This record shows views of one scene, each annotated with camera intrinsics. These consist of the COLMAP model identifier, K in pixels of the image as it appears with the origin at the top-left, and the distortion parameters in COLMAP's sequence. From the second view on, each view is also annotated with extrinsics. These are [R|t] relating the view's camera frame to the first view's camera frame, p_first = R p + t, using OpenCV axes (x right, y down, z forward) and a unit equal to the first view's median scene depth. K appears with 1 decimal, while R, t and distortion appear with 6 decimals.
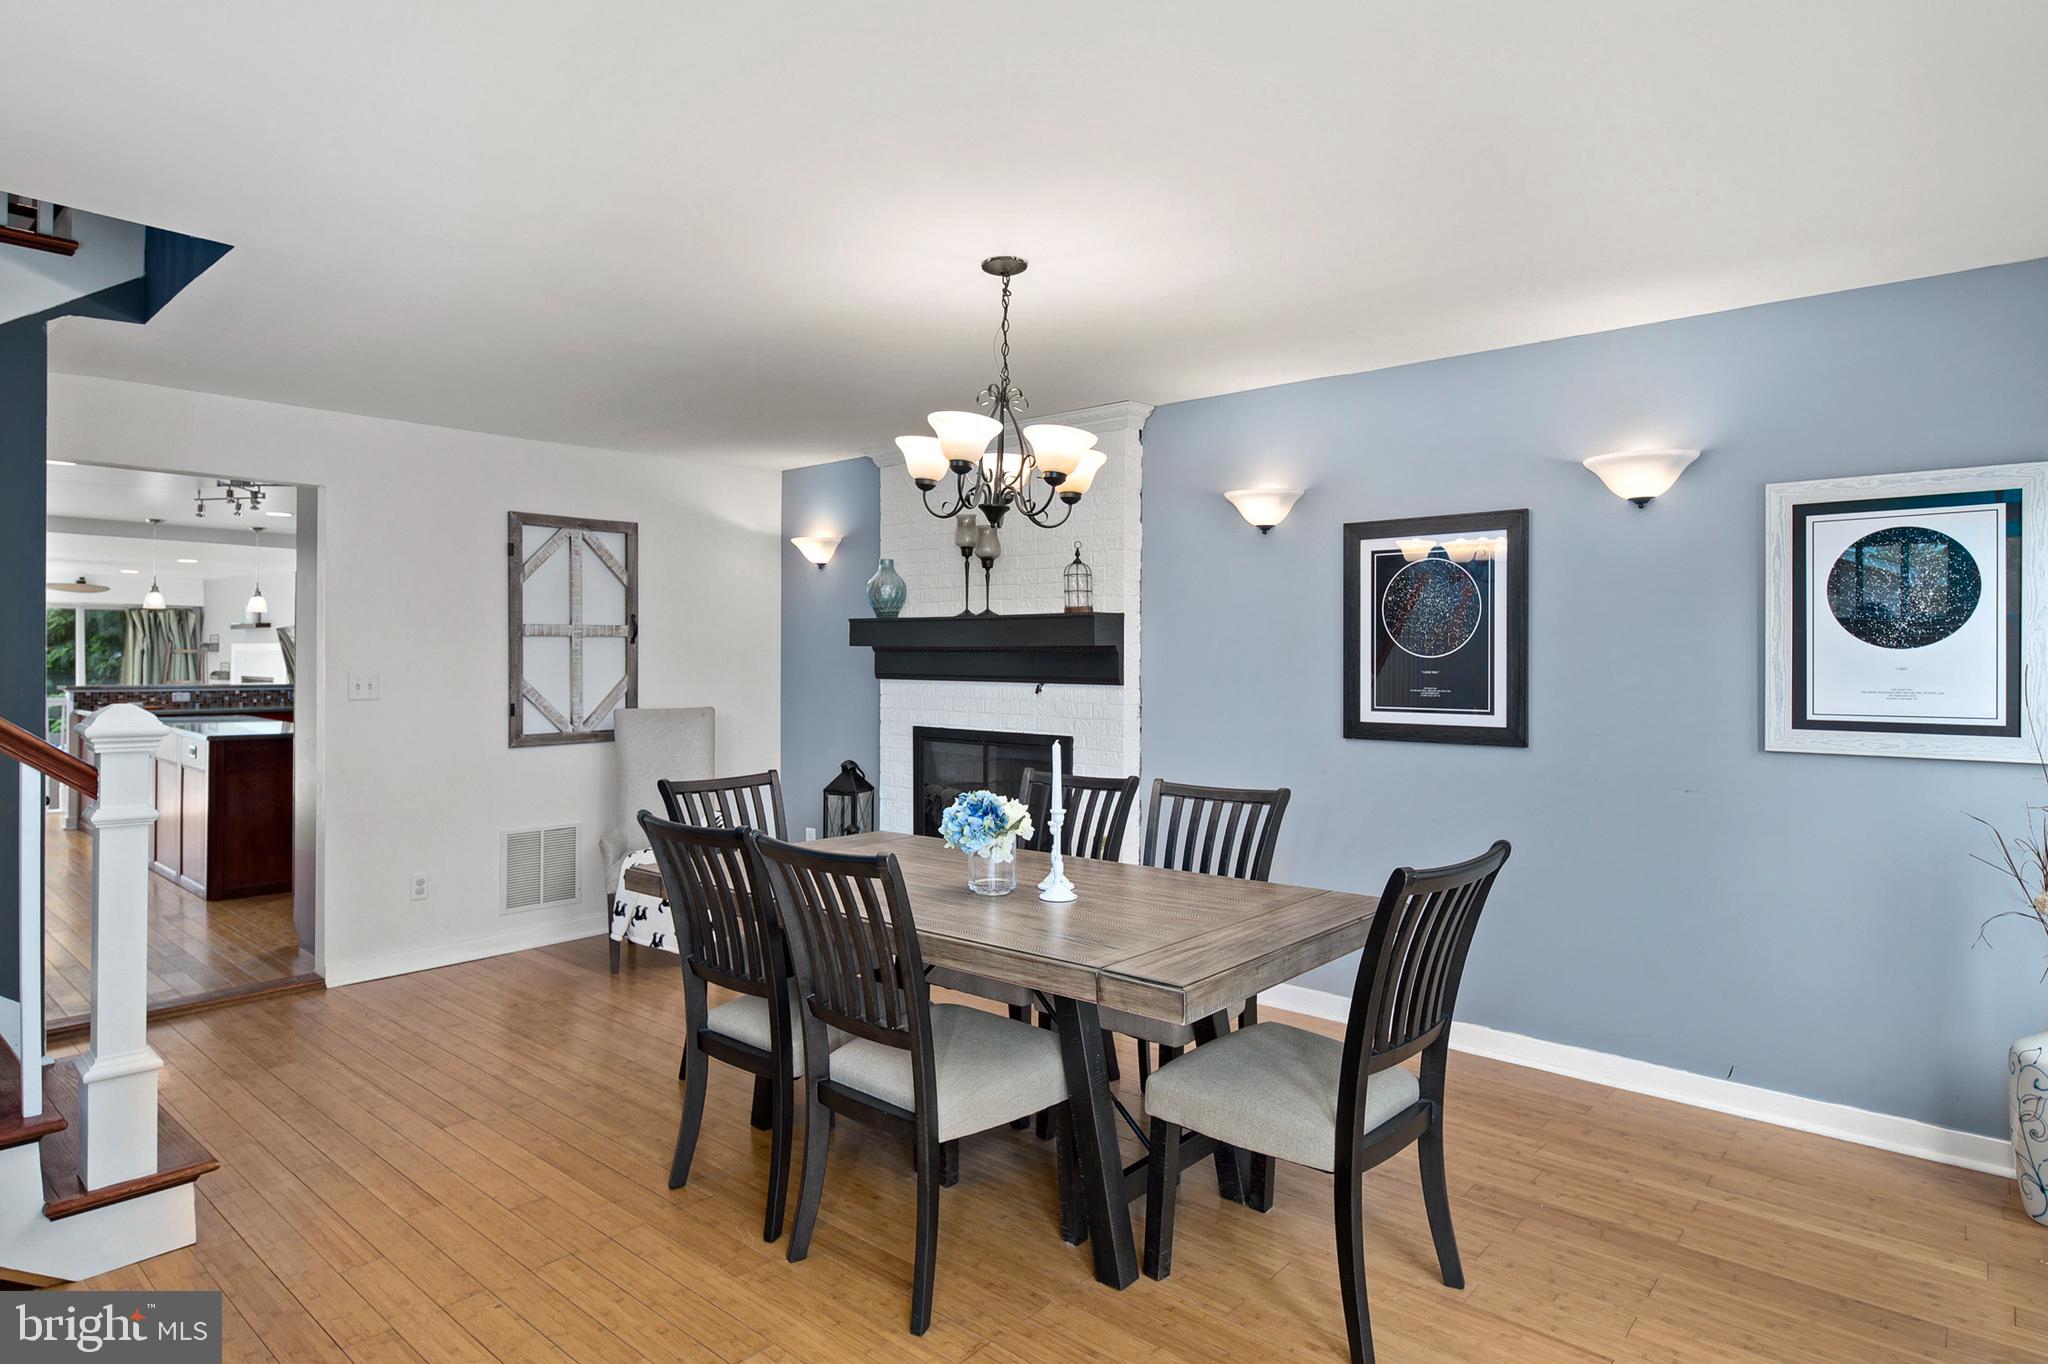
lens RADIAL K [[1145.1, 0, 1023.2], [0, 1145.1, 651.3], [0, 0, 1]] dist [0.000120, 0.000518]
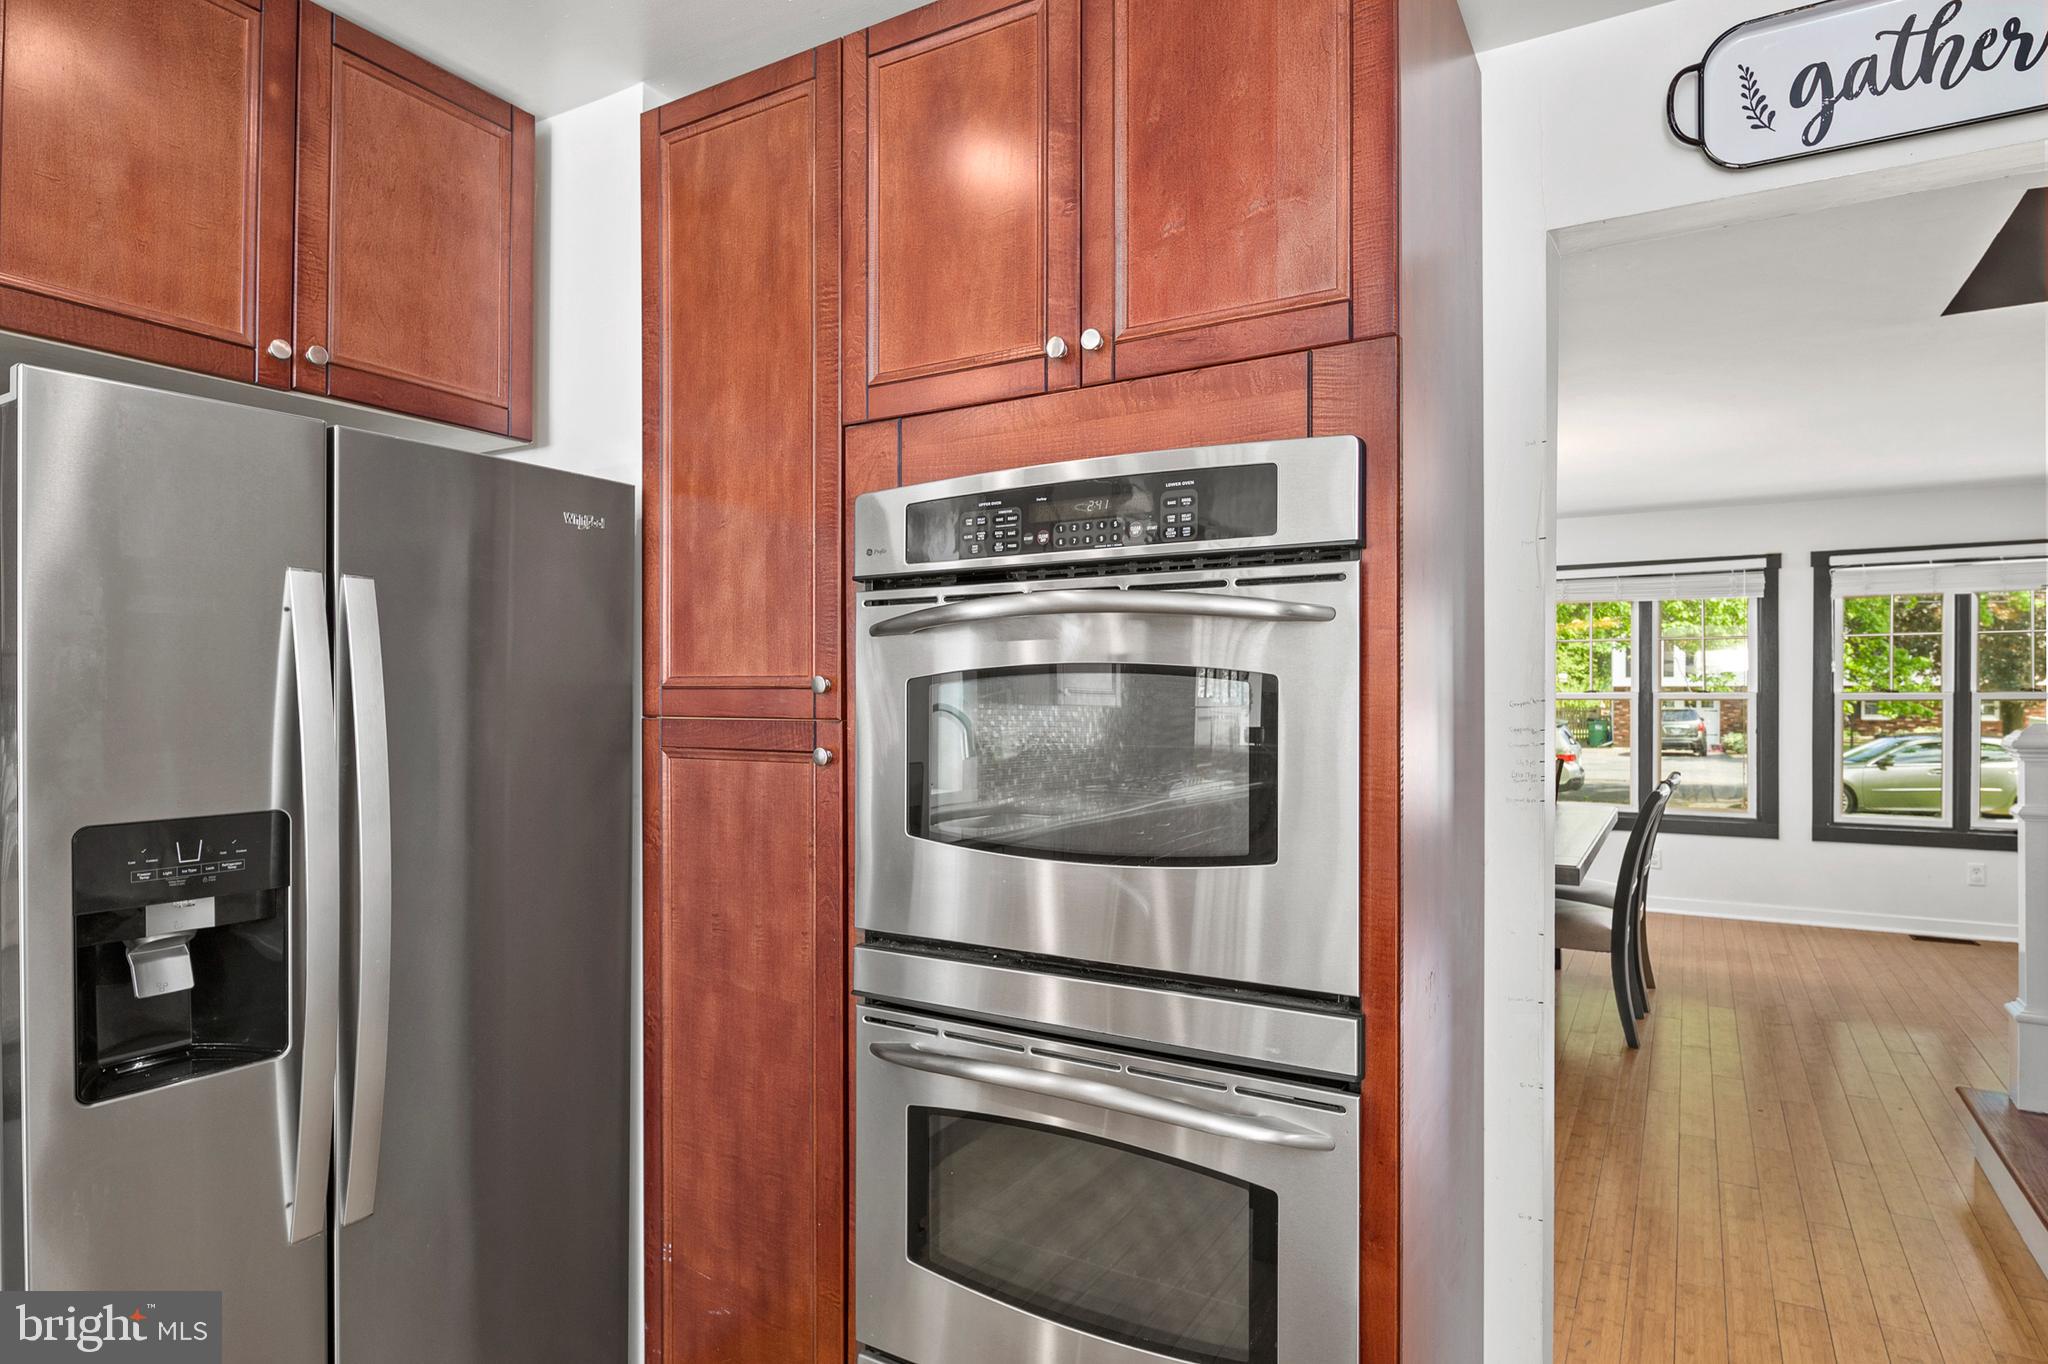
lens RADIAL K [[1100.1, 0, 1024.0], [0, 1100.1, 682.0], [0, 0, 1]] dist [-0.000454, -0.000653]
pose [[-0.175816, 0.003176, 0.984418, -0.587342], [-0.005798, 0.999974, -0.004261, 0.003964], [-0.984406, -0.006457, -0.175793, 0.764631]]
